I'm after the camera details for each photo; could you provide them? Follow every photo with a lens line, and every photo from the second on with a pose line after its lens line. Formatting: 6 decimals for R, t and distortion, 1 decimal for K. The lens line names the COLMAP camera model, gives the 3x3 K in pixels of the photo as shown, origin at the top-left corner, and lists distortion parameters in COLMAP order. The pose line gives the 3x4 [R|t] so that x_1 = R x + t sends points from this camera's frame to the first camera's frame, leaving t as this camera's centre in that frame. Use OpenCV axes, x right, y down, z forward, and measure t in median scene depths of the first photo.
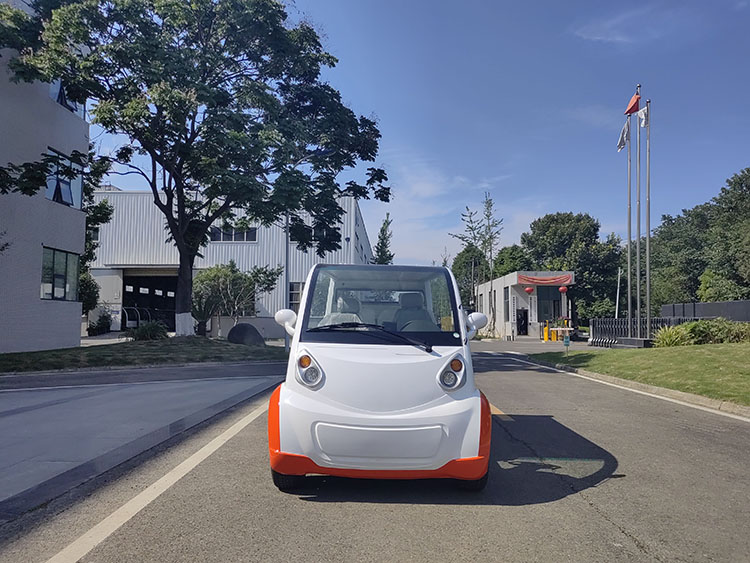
lens RADIAL K [[581.7, 0, 374.5], [0, 581.7, 283.7], [0, 0, 1]] dist [0.038073, -0.000690]
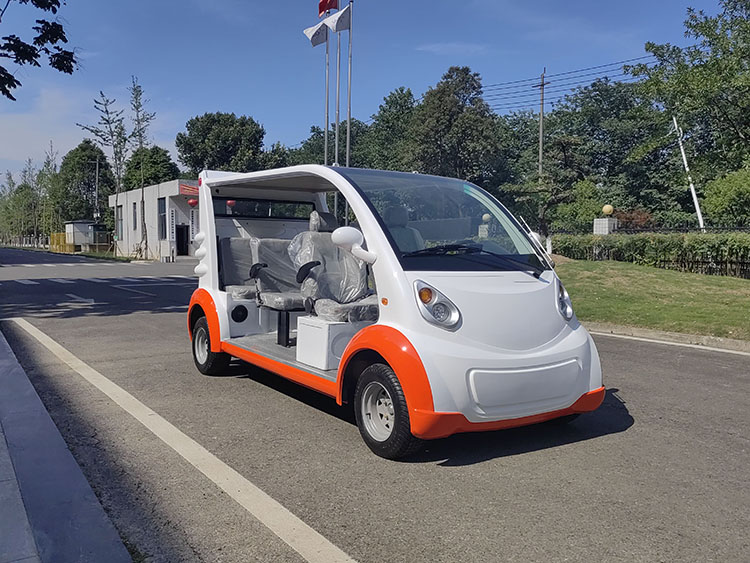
lens RADIAL K [[673.5, 0, 377.4], [0, 673.5, 285.5], [0, 0, 1]] dist [0.028166, 0.000806]
pose [[0.829277, -0.037117, 0.557604, -0.121559], [-0.037120, 0.991930, 0.121233, 0.002940], [-0.557604, -0.121234, 0.821206, 0.056702]]
